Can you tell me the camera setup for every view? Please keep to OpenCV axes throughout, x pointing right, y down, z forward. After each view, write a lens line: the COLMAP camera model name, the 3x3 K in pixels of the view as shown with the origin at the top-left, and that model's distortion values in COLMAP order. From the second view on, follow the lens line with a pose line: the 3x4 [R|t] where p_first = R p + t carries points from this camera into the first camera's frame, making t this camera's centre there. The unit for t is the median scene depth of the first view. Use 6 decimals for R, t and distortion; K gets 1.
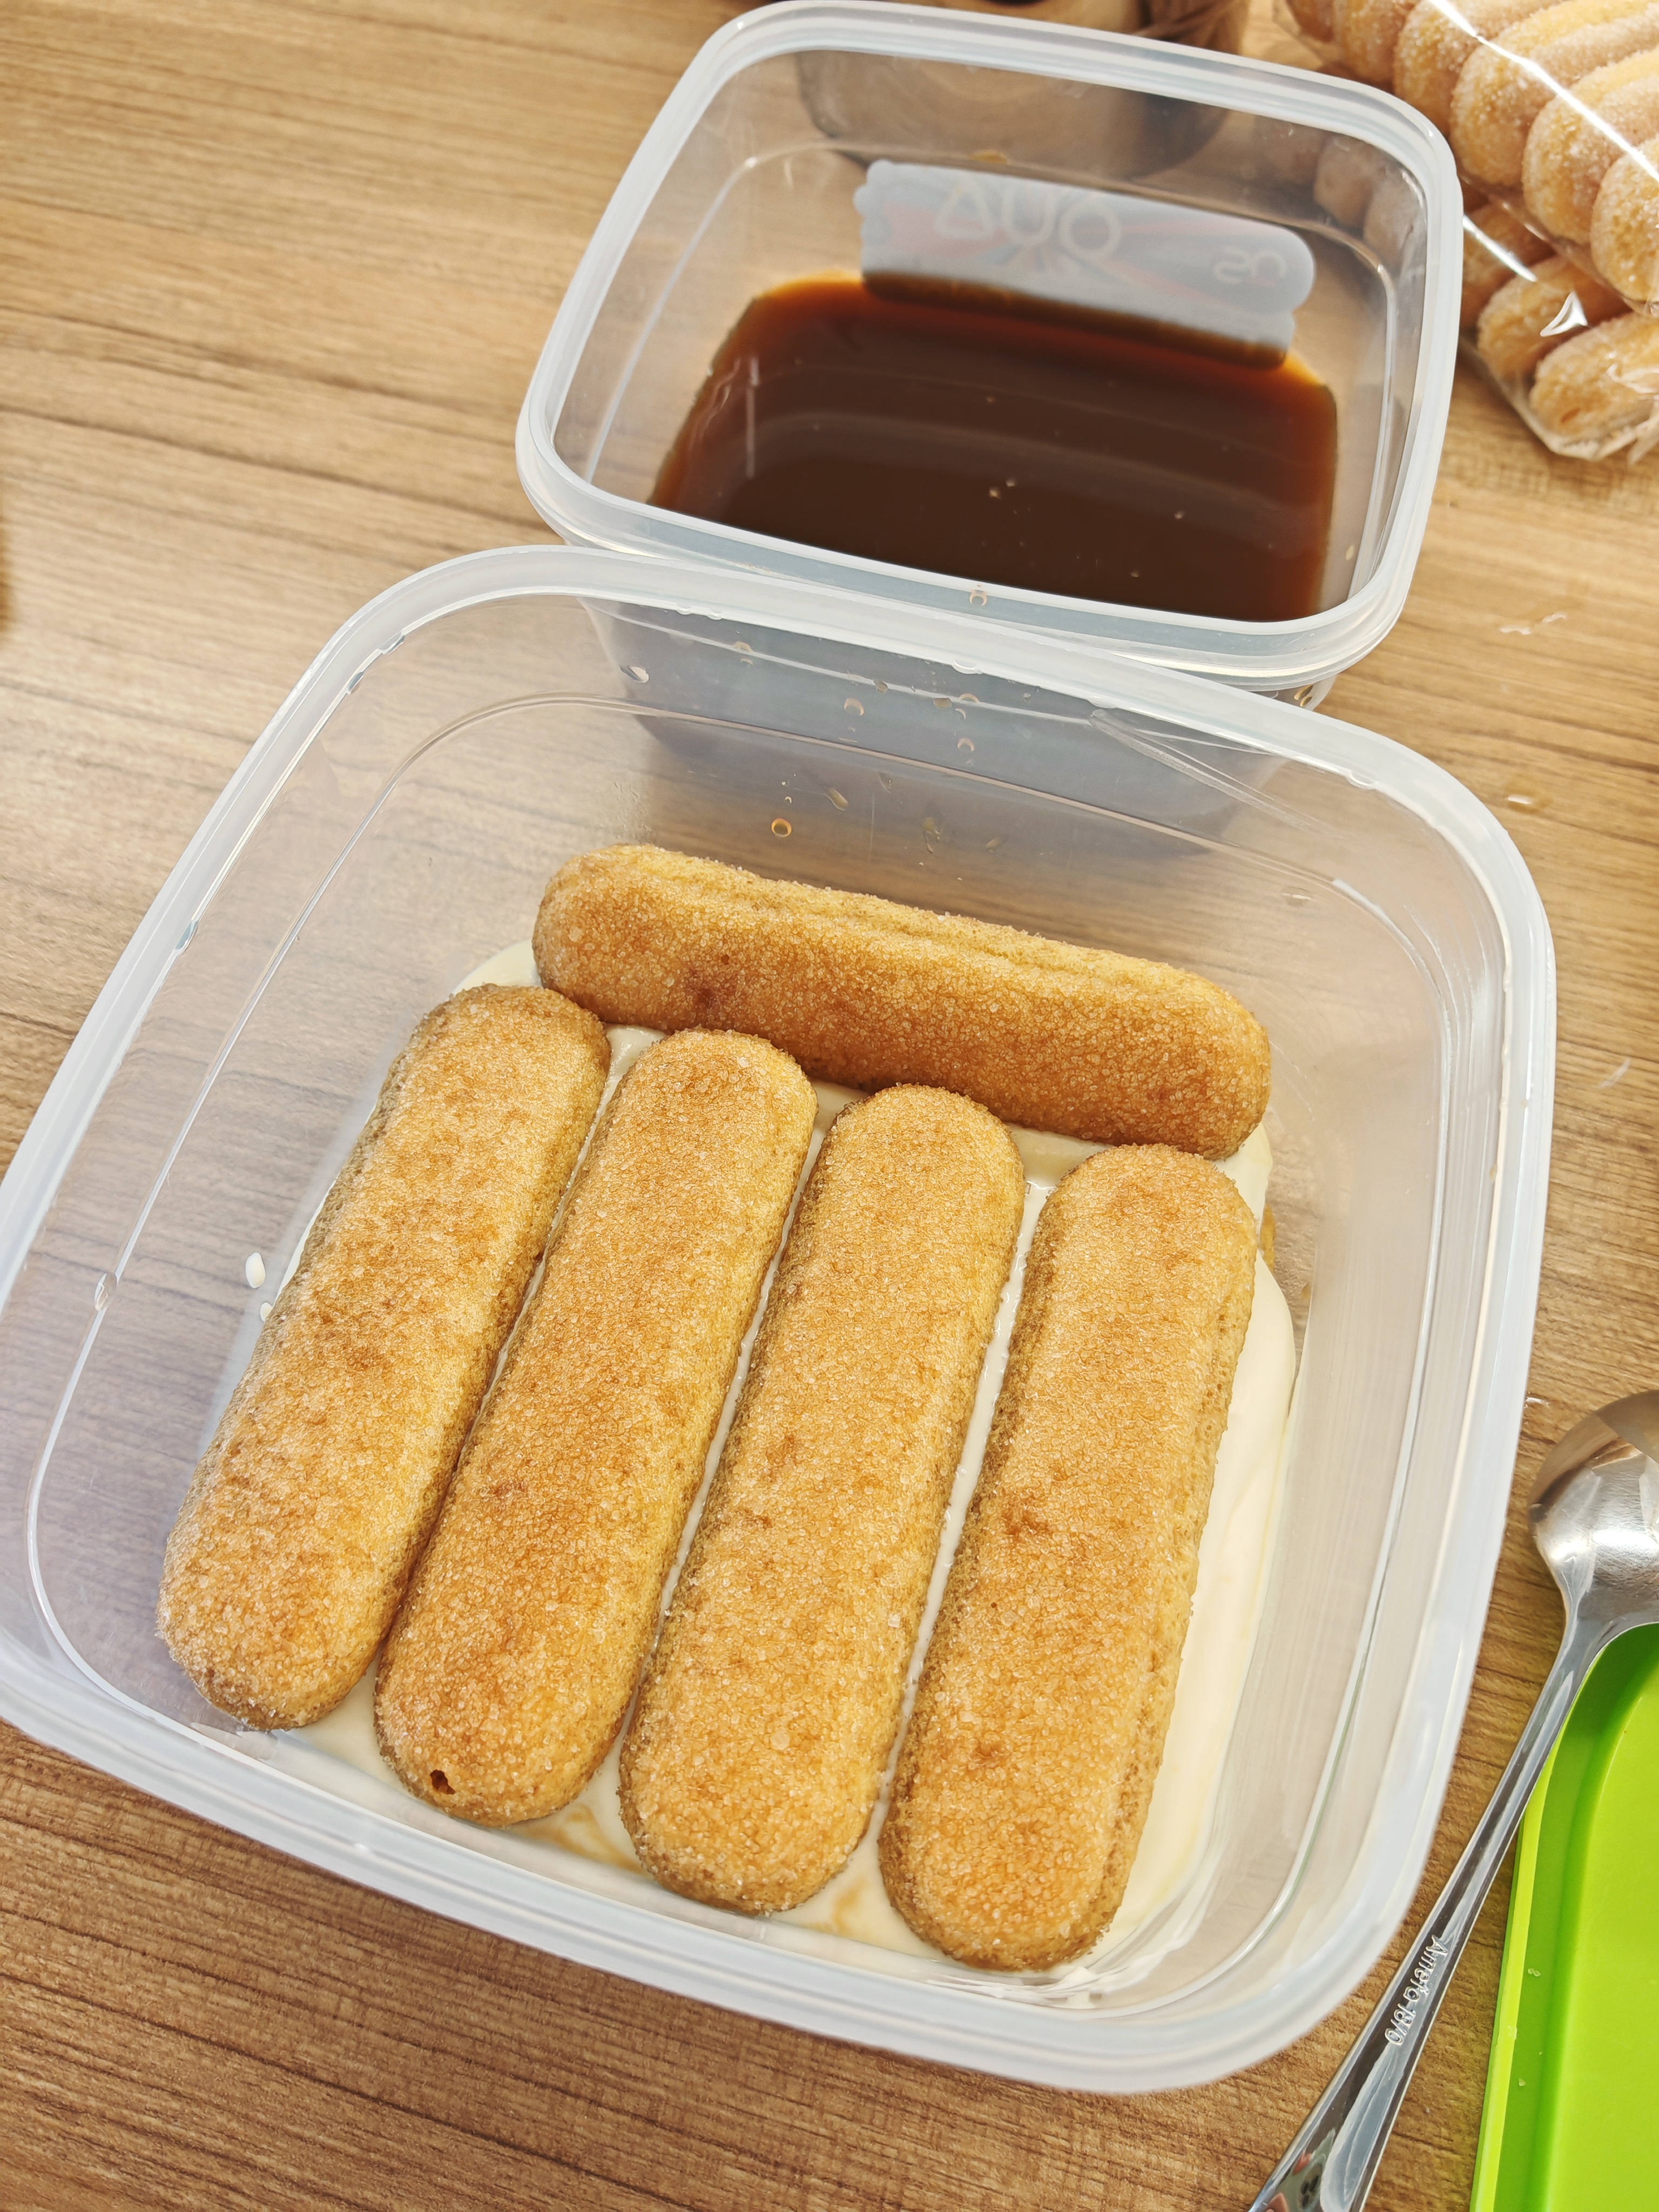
lens RADIAL K [[1829.1, 0, 805.7], [0, 1829.1, 1088.9], [0, 0, 1]] dist [-0.069663, 0.046685]
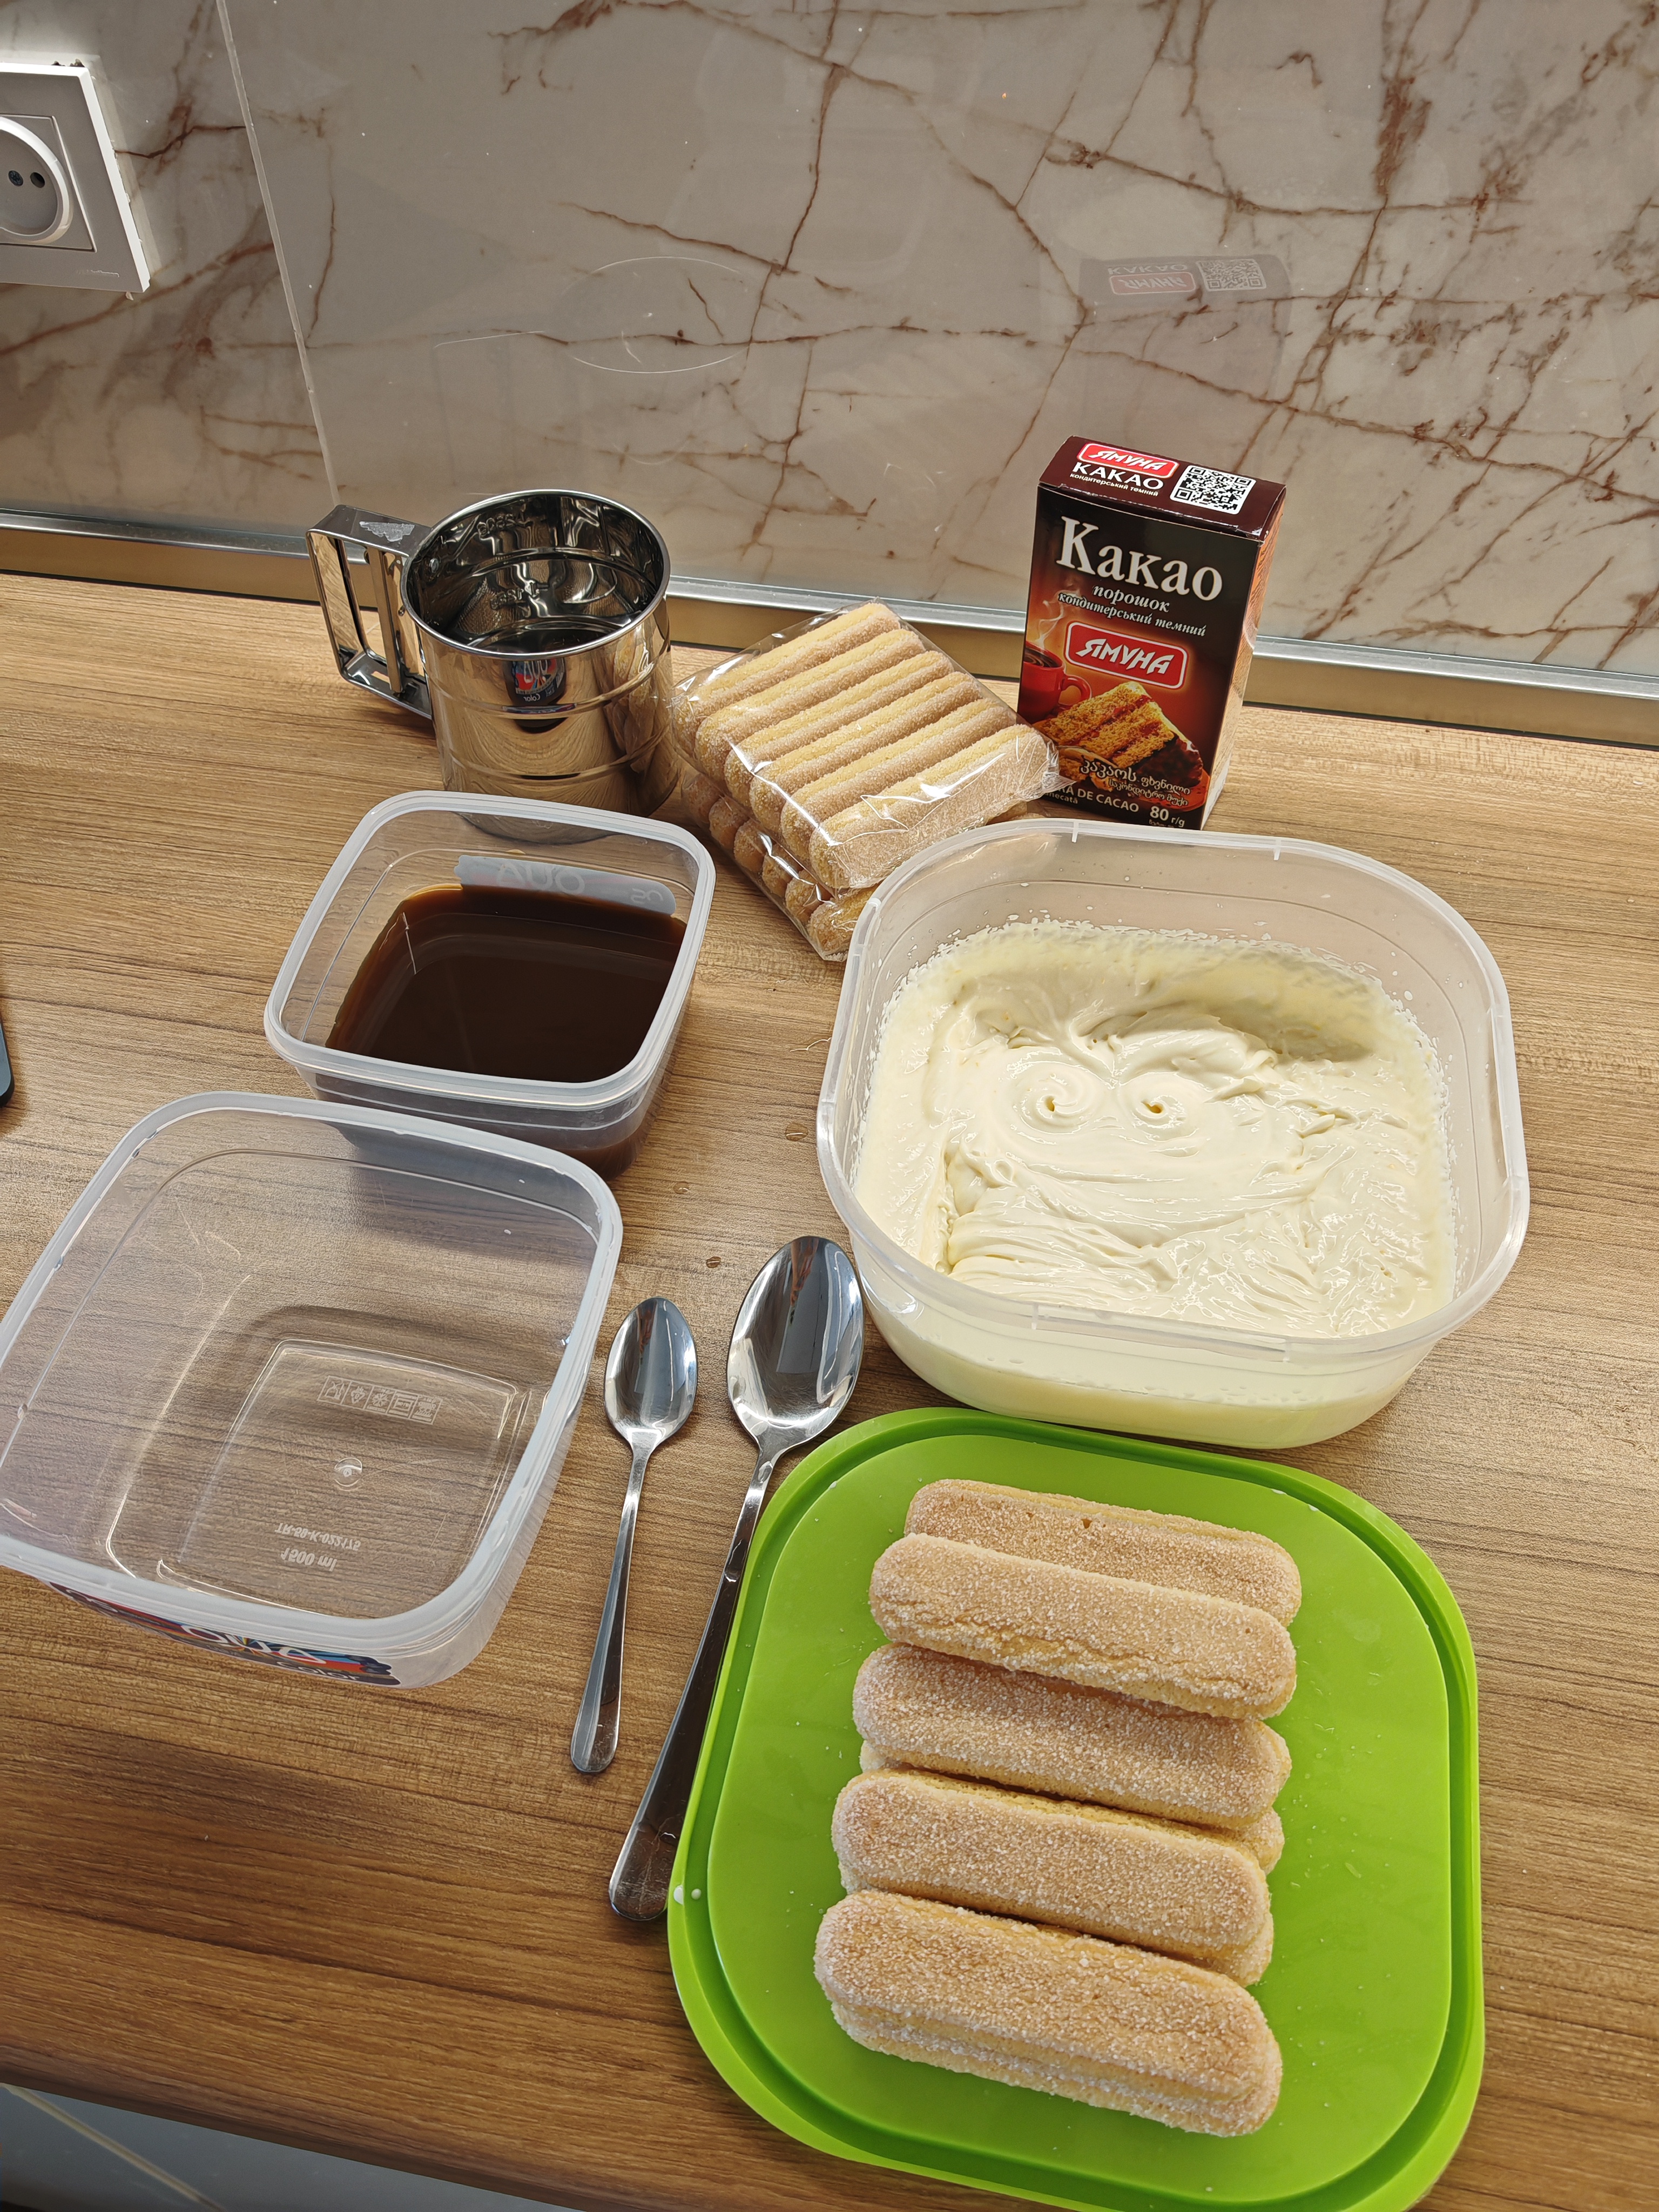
lens RADIAL K [[1787.8, 0, 779.0], [0, 1787.8, 1114.8], [0, 0, 1]] dist [-0.041841, 0.005393]
pose [[0.995409, -0.084893, 0.044202, 0.407324], [0.091693, 0.978238, -0.186127, 0.253973], [-0.027439, 0.189326, 0.981531, -1.310661]]
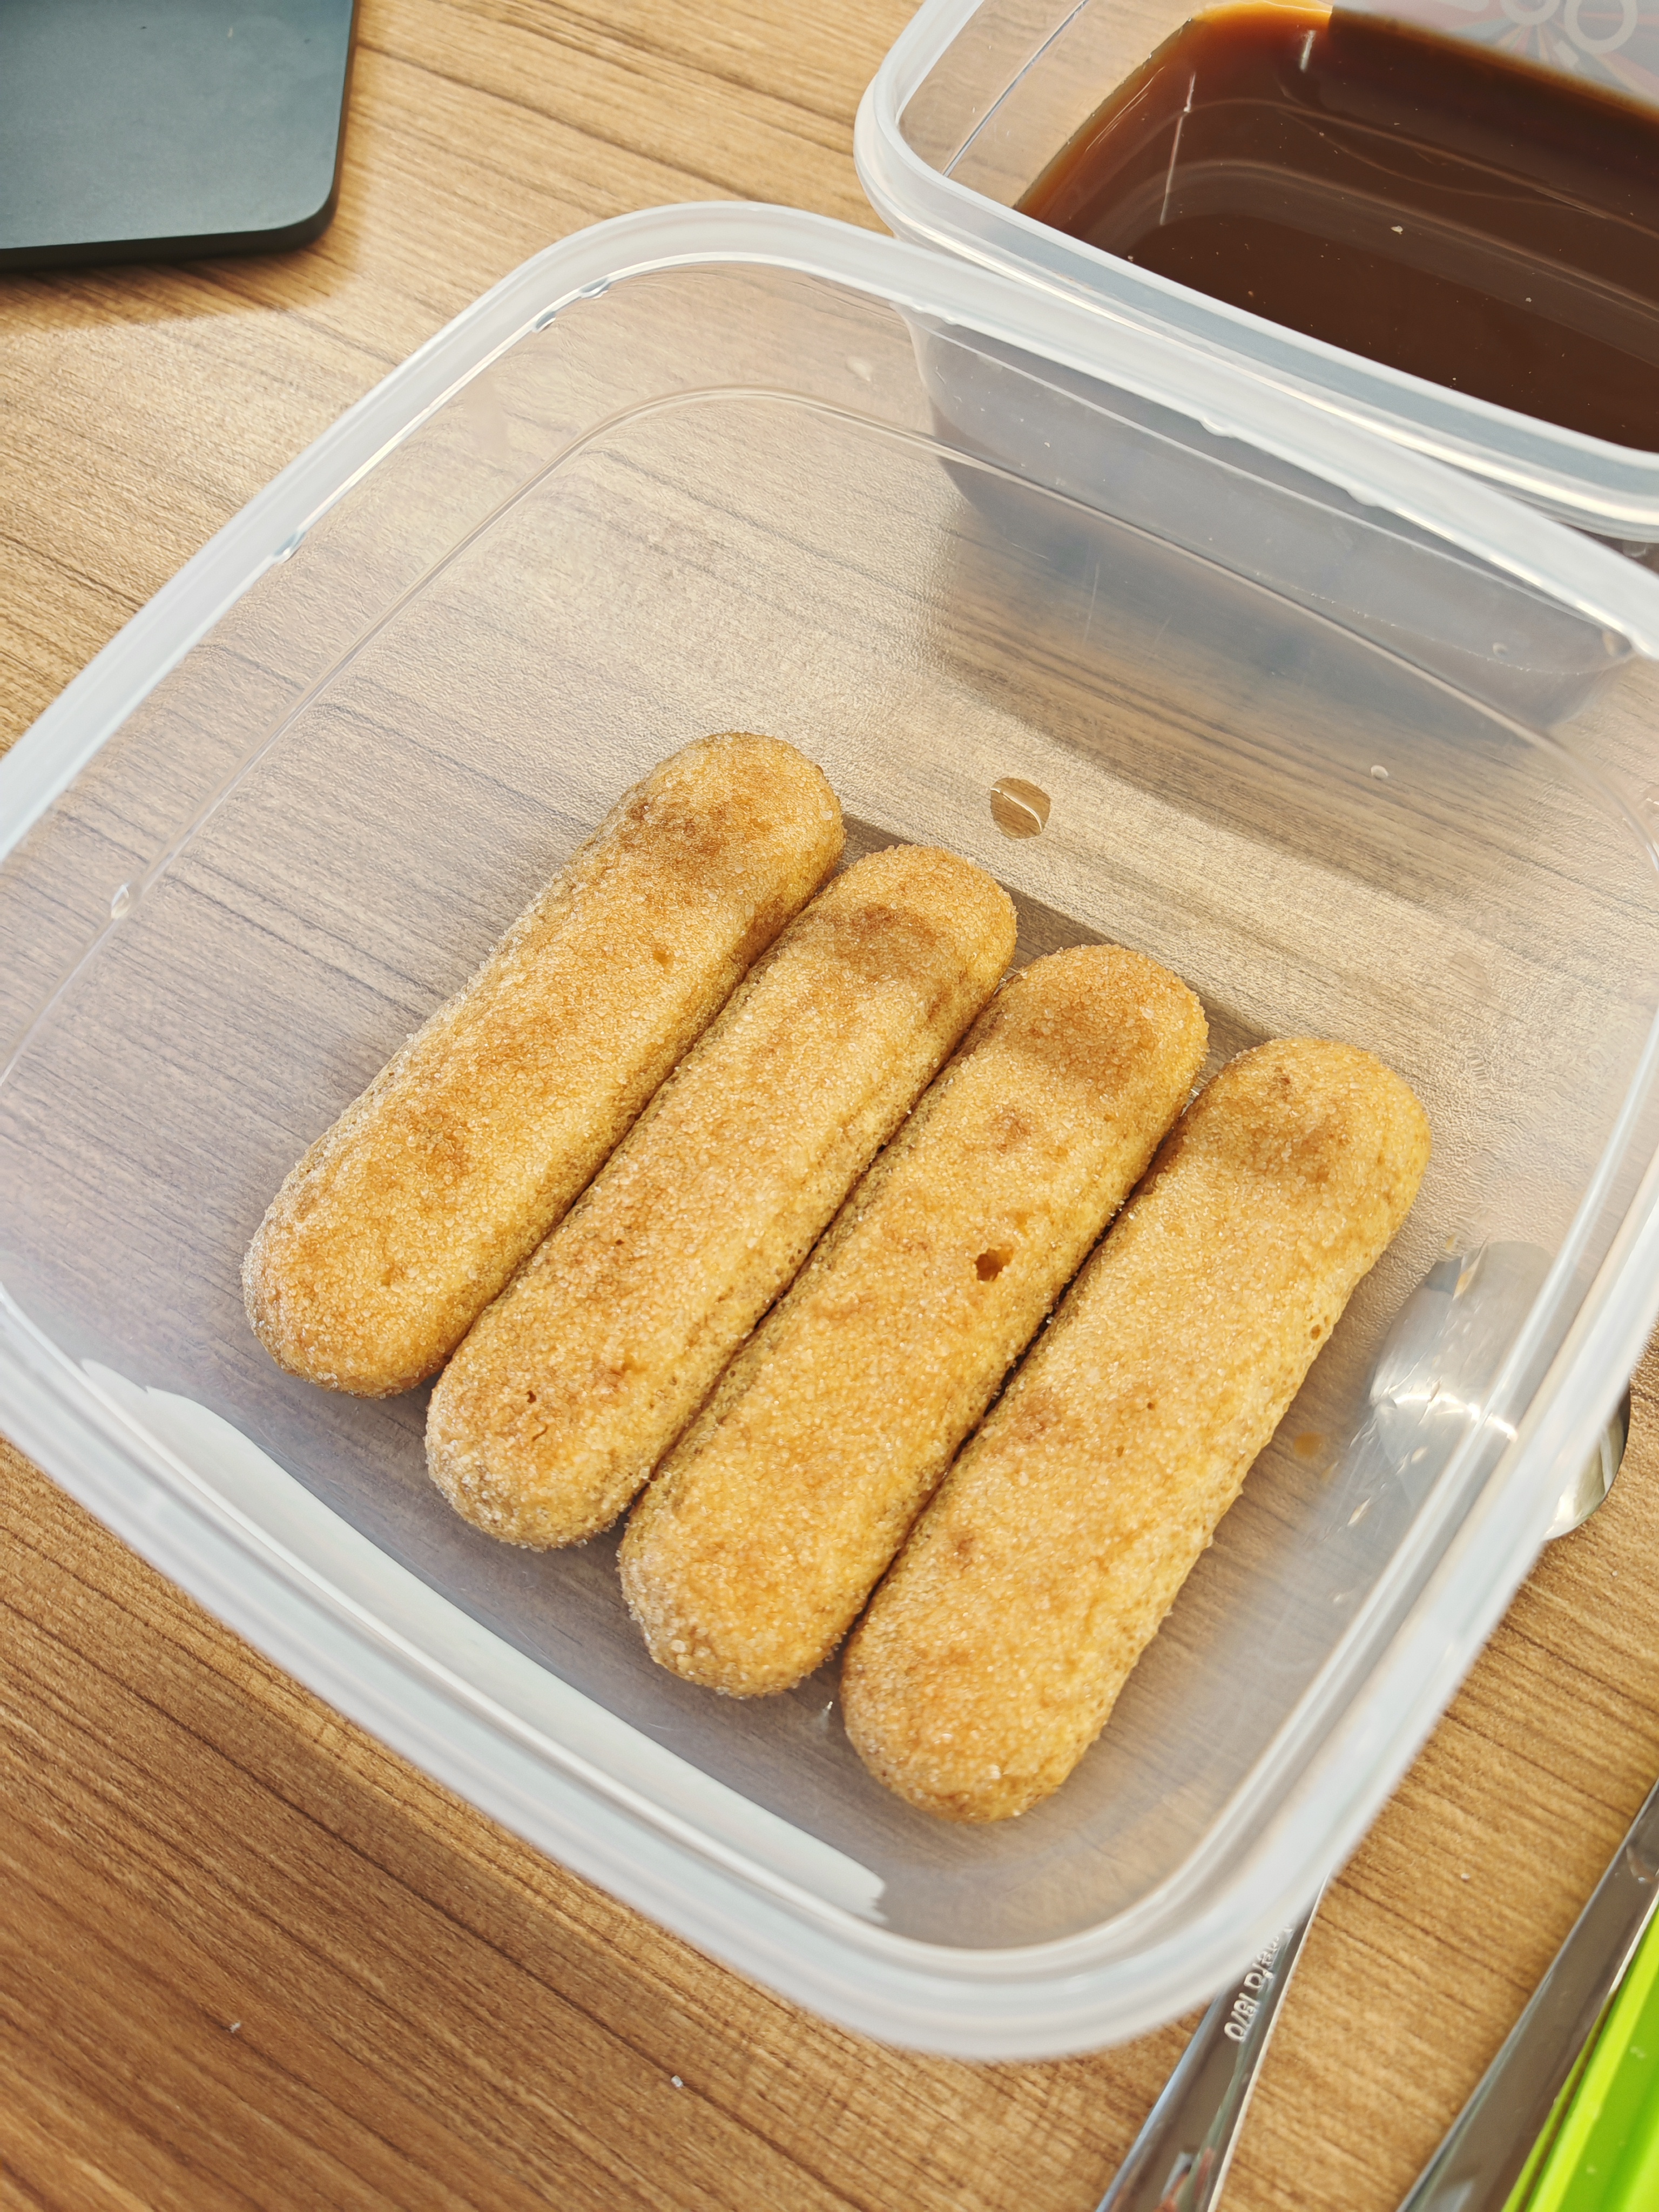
lens RADIAL K [[1829.1, 0, 839.6], [0, 1829.1, 1089.3], [0, 0, 1]] dist [-0.069663, 0.046685]
pose [[0.964902, 0.223515, -0.137857, 0.057497], [-0.215334, 0.973894, 0.071840, 0.057276], [0.150315, -0.039633, 0.987843, 0.119985]]
